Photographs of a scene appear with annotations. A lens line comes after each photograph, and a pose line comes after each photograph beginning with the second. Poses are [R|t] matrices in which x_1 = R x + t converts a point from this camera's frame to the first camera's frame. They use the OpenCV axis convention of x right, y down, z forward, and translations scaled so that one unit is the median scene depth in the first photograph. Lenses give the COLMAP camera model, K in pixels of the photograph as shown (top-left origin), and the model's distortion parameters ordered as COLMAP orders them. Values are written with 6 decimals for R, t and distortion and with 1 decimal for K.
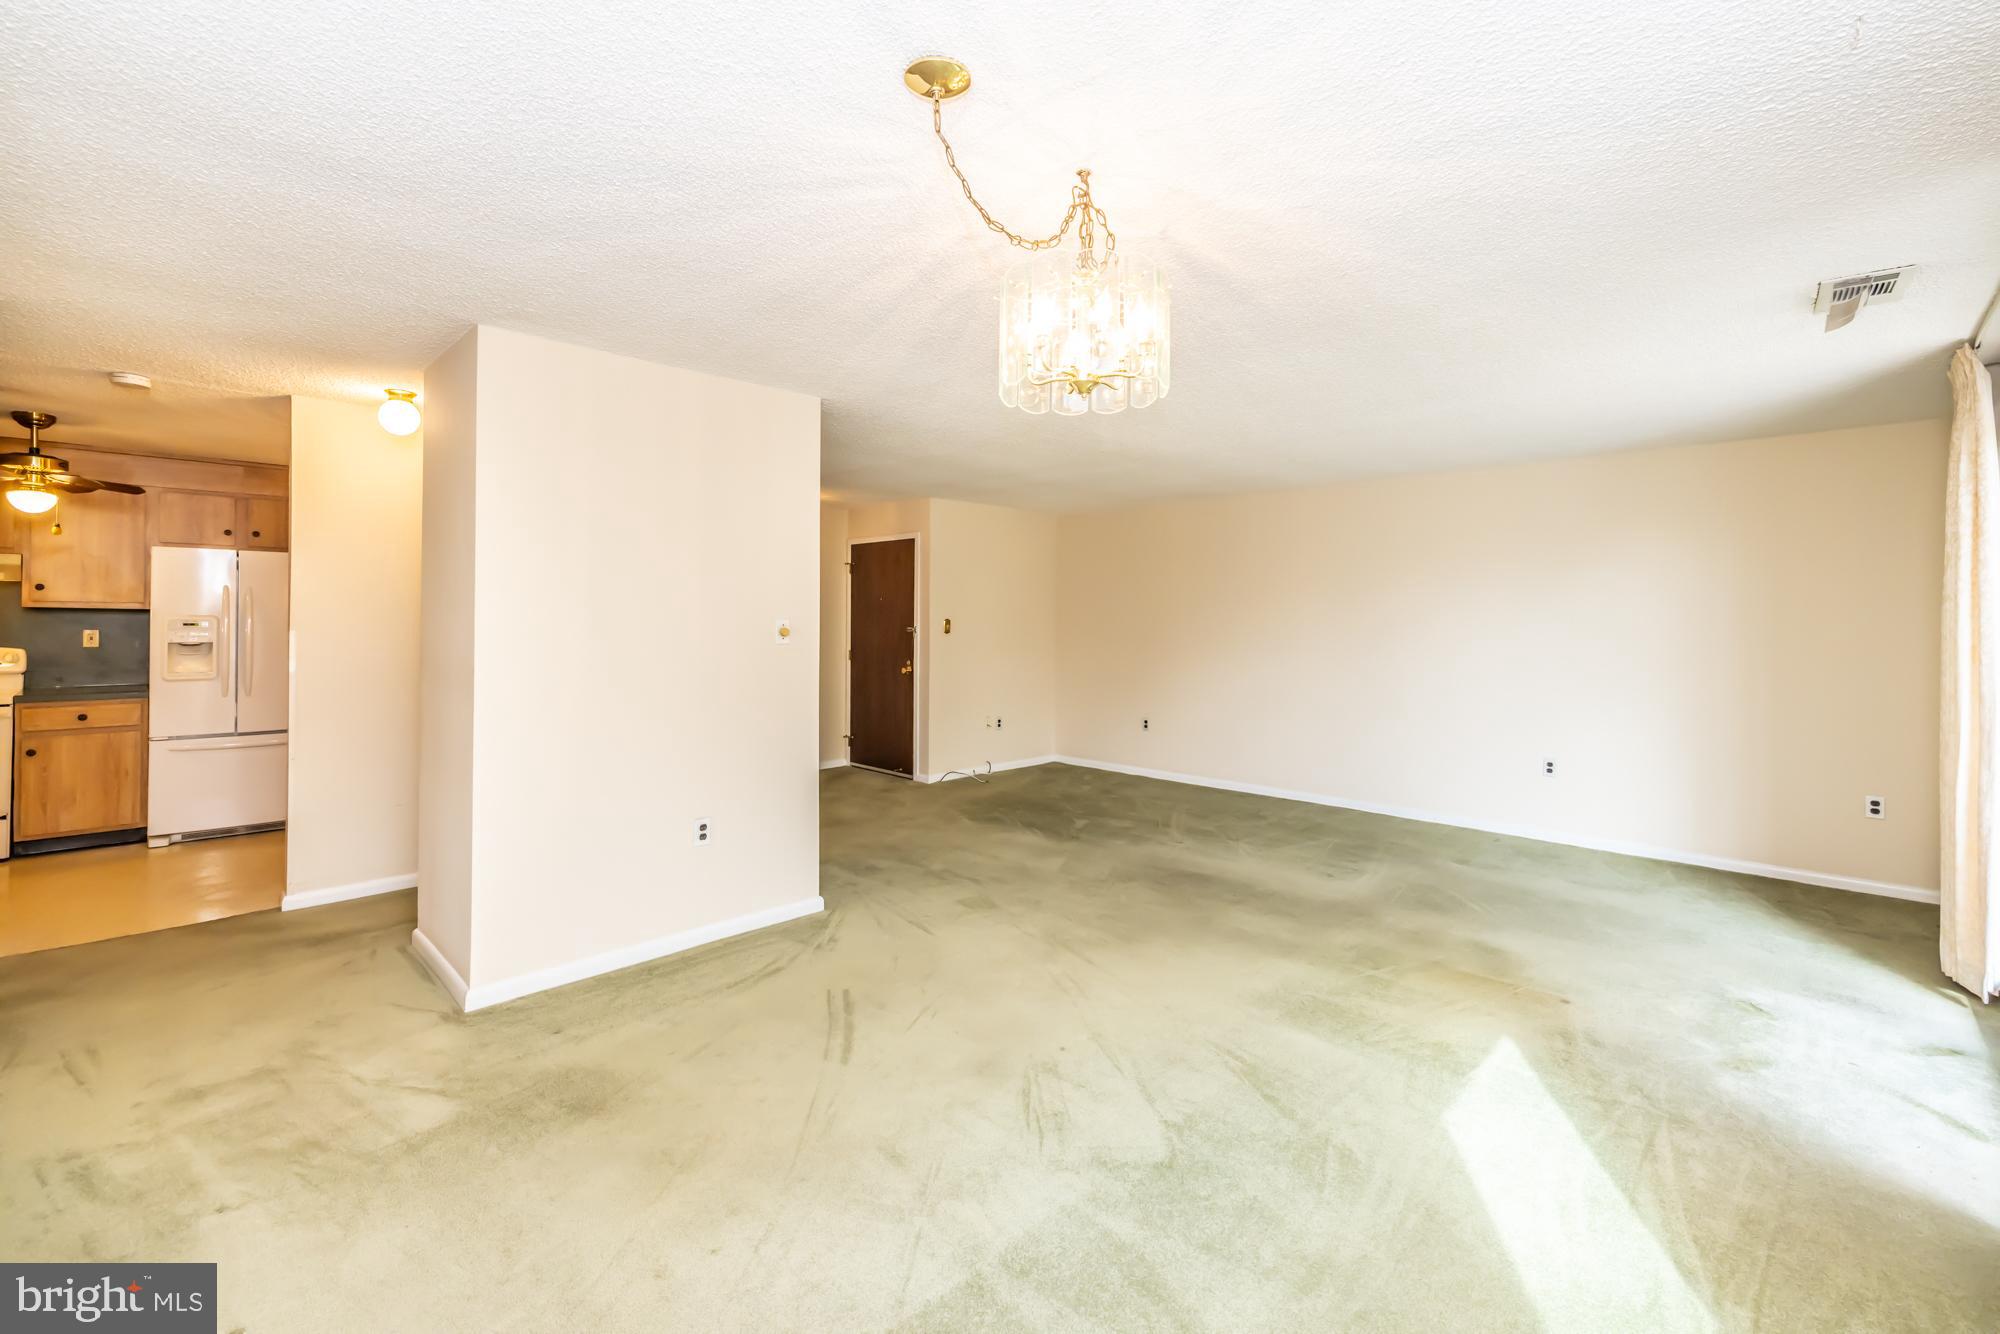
lens RADIAL K [[846.0, 0, 990.3], [0, 846.0, 621.7], [0, 0, 1]] dist [-0.001656, 0.000015]
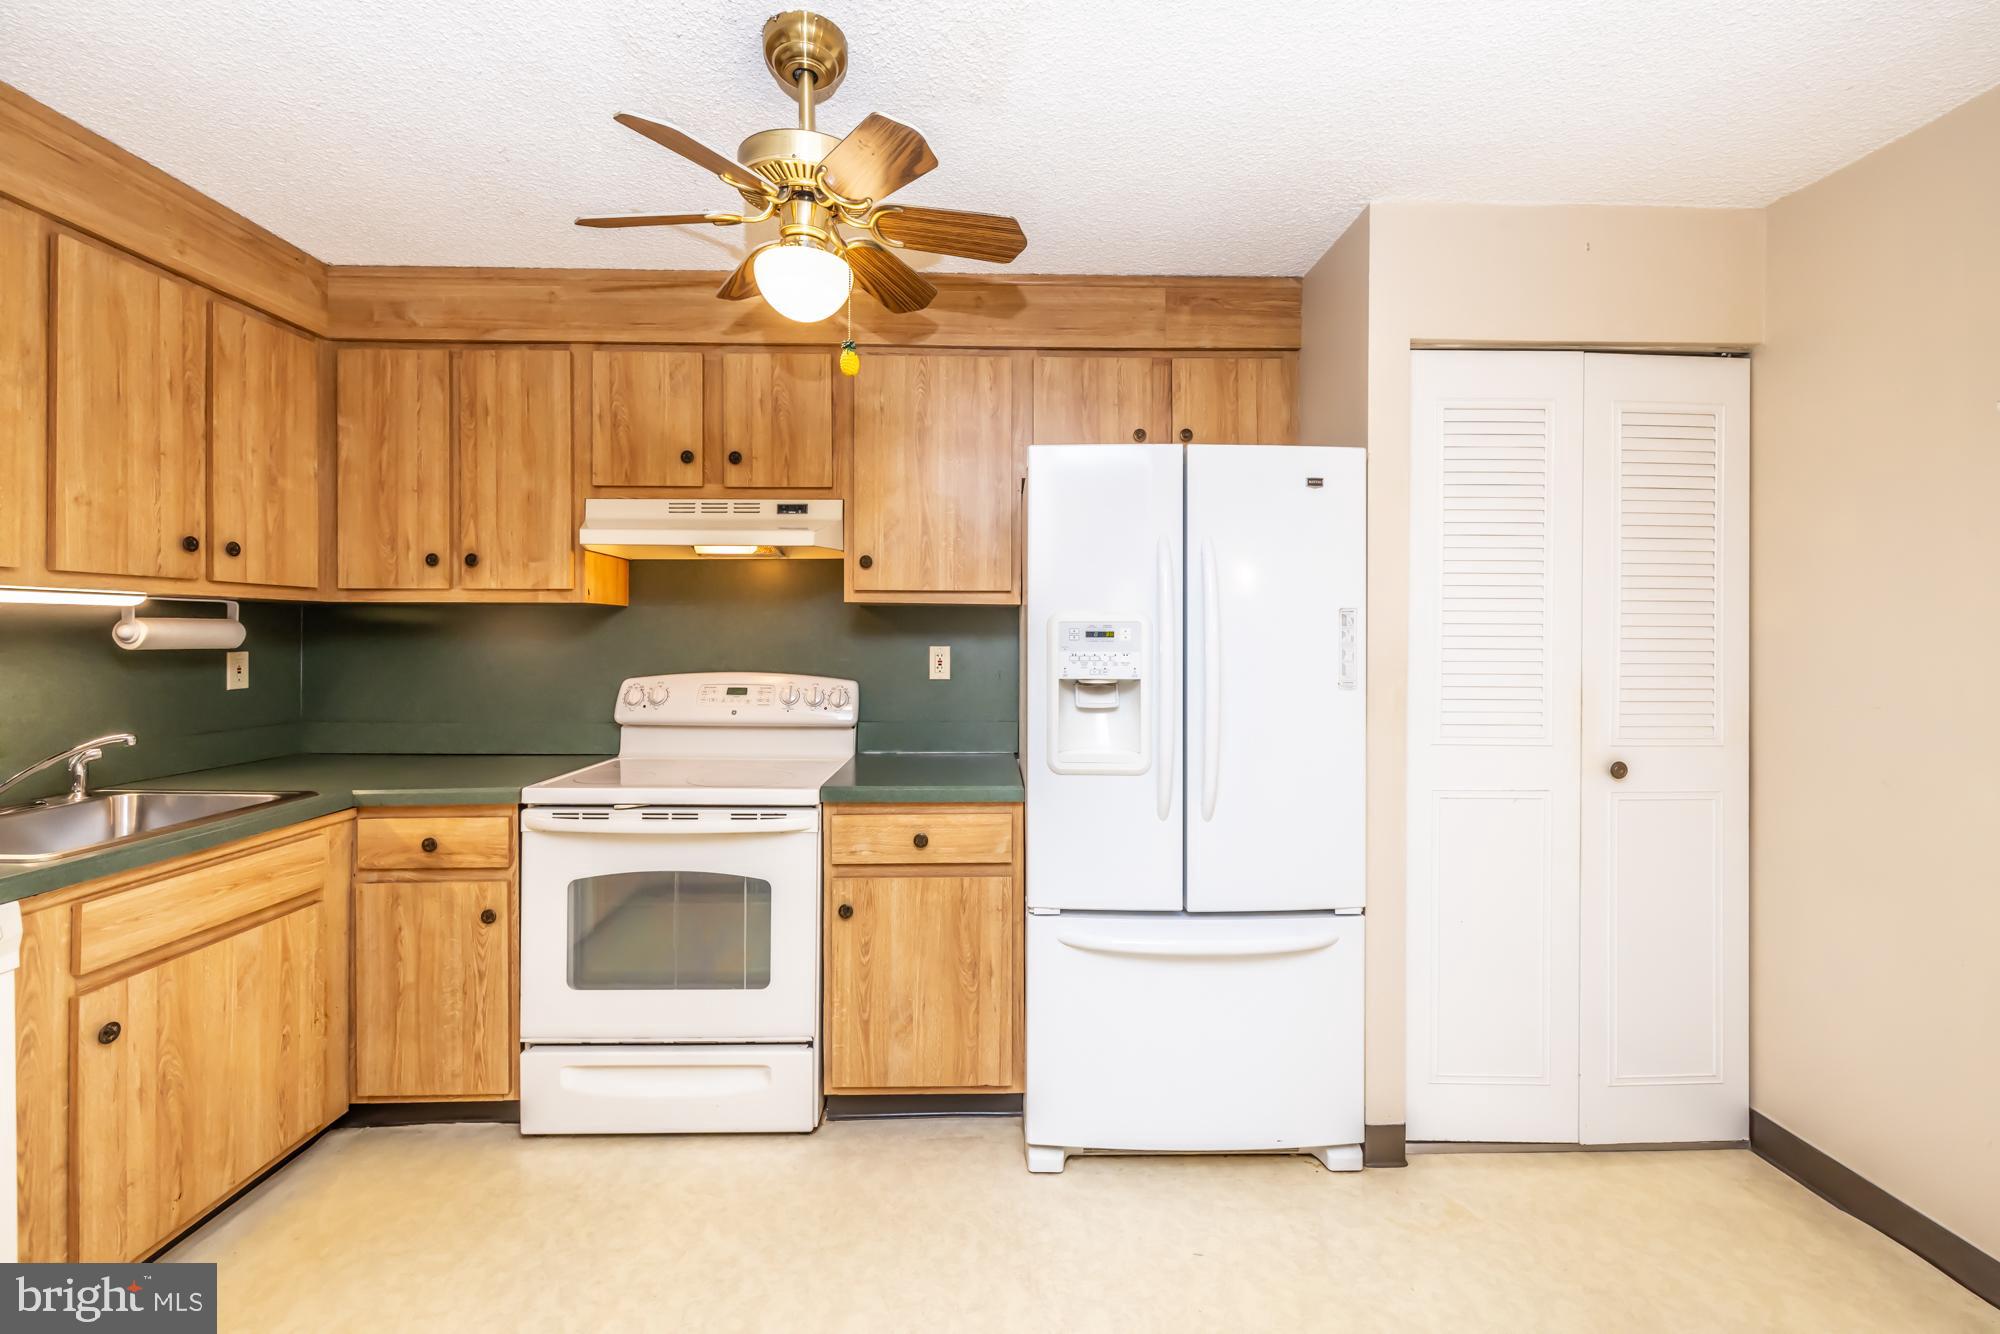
lens RADIAL K [[837.3, 0, 1002.2], [0, 837.3, 638.4], [0, 0, 1]] dist [-0.000652, -0.000213]
pose [[0.715201, -0.005919, -0.698894, -0.708151], [0.009401, 0.999955, 0.001152, 0.004042], [0.698856, -0.007394, 0.715225, 0.689573]]
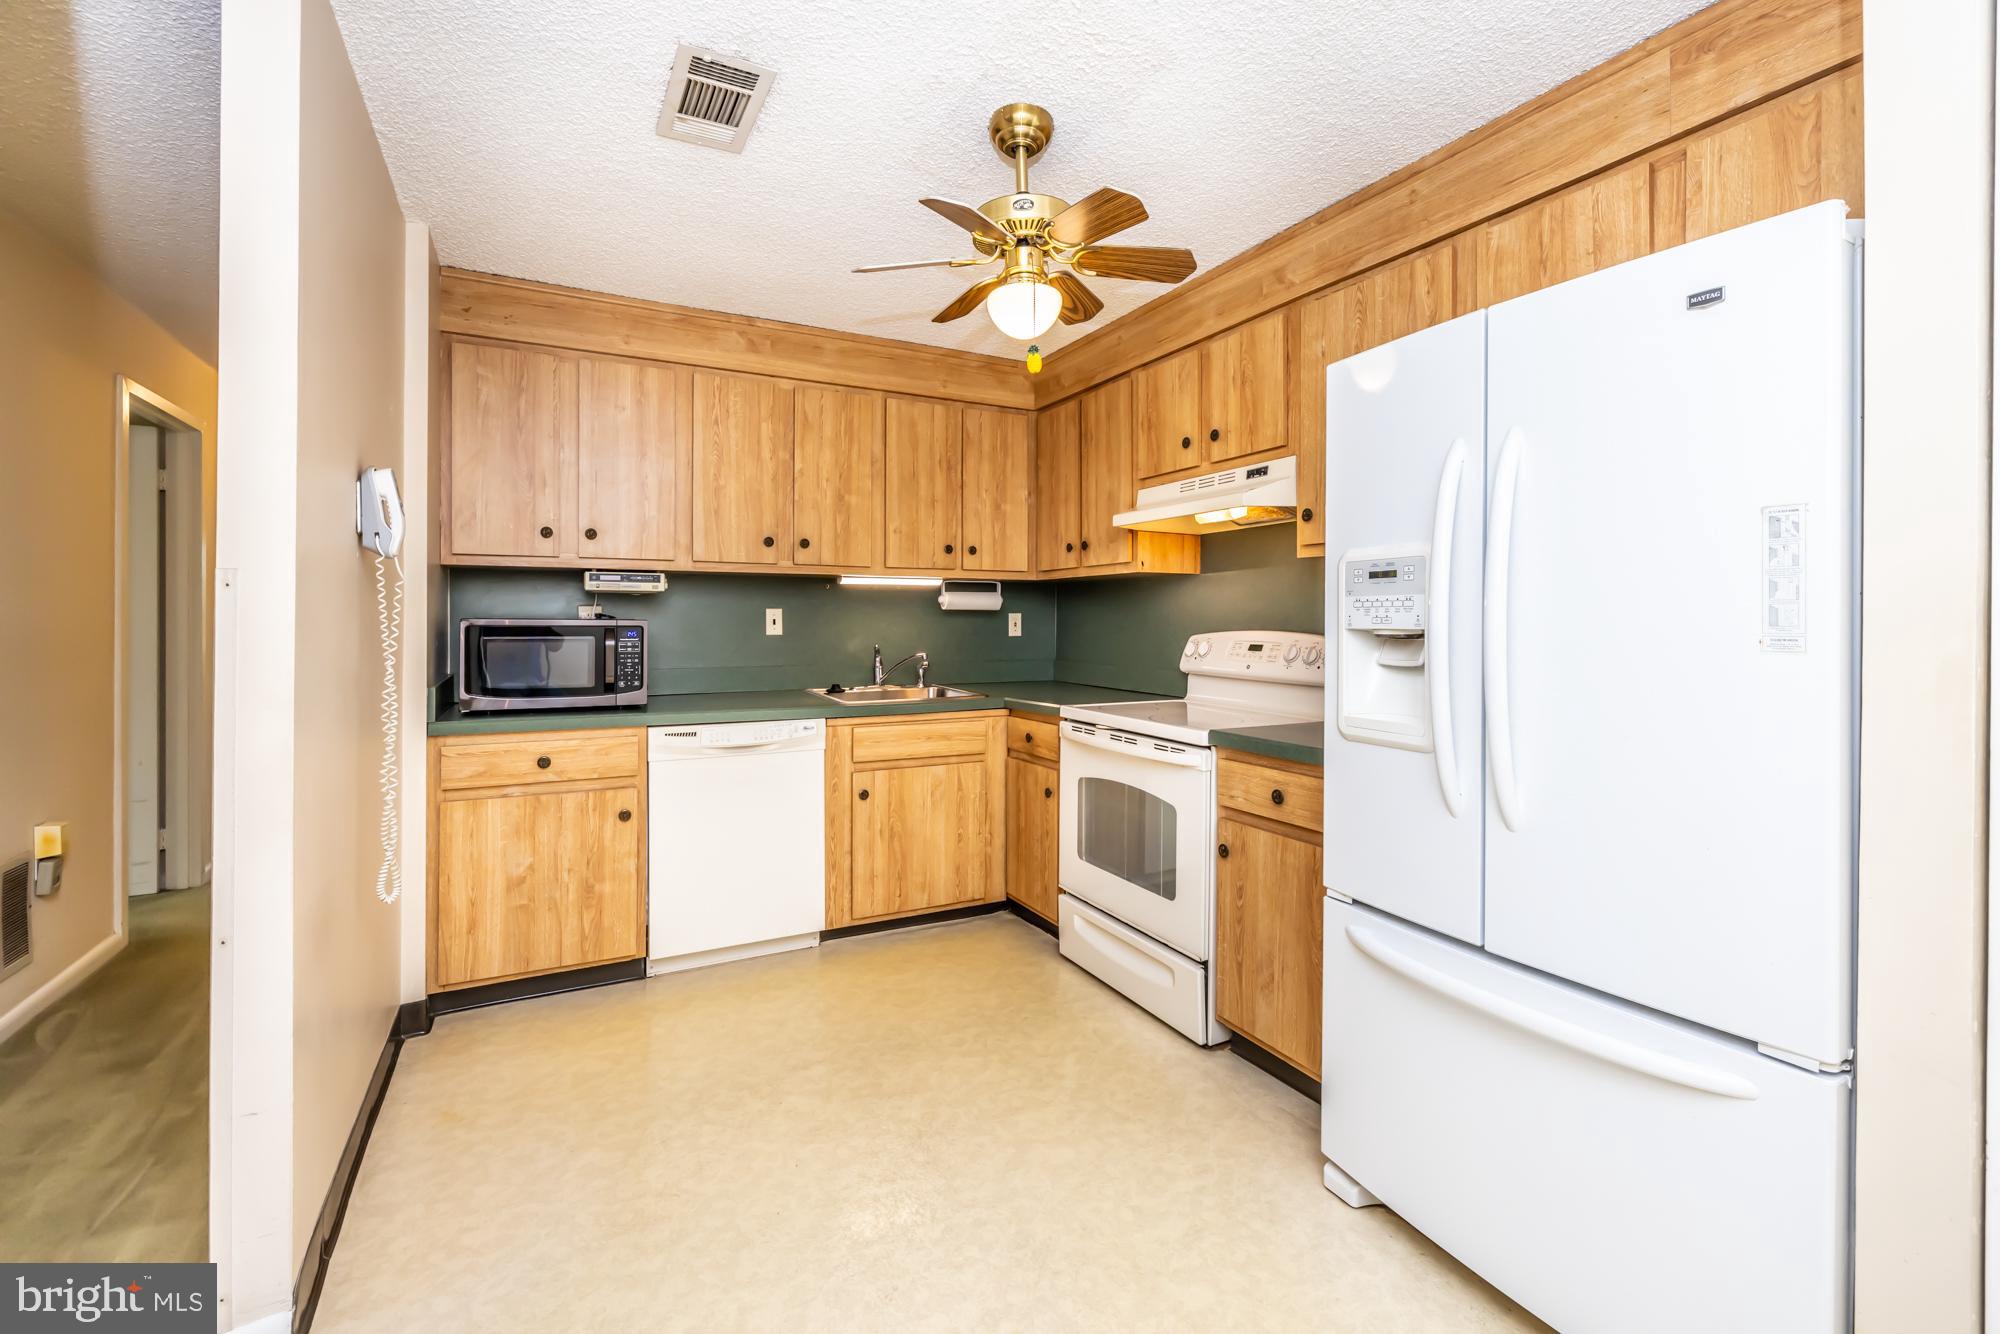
lens RADIAL K [[846.0, 0, 990.3], [0, 846.0, 621.7], [0, 0, 1]] dist [-0.001656, 0.000015]
pose [[-0.313082, -0.008821, -0.949685, -0.590282], [0.000604, 0.999955, -0.009487, 0.024792], [0.949726, -0.003543, -0.313063, 0.969000]]
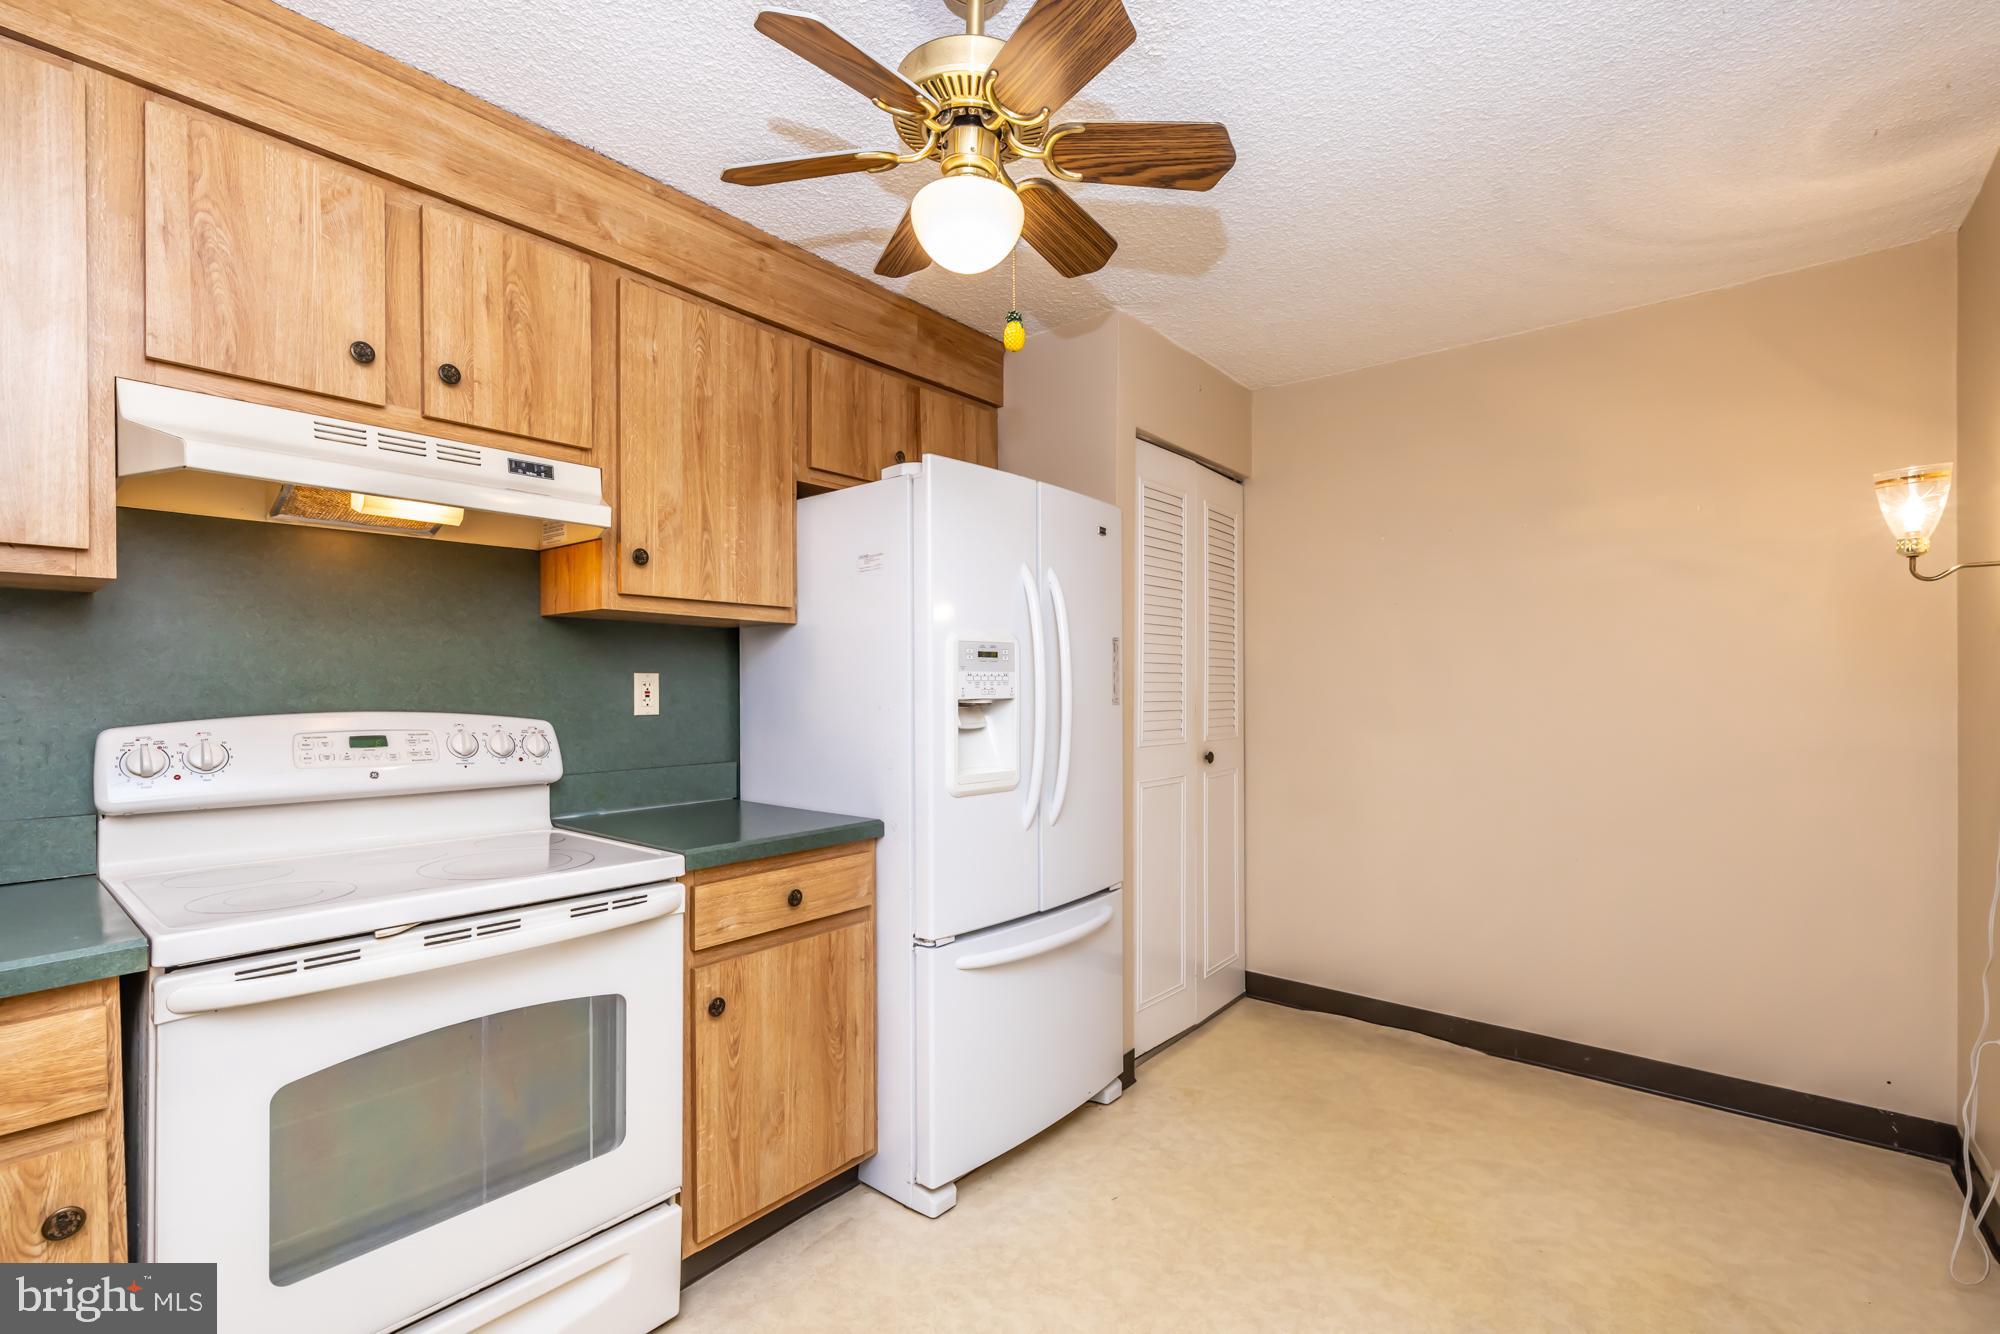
lens RADIAL K [[897.6, 0, 1000.8], [0, 897.6, 685.6], [0, 0, 1]] dist [0.002696, 0.000271]
pose [[0.995894, -0.011473, 0.089792, -0.990404], [0.010724, 0.999904, 0.008817, 0.014285], [-0.089885, -0.007818, 0.995921, 0.572276]]
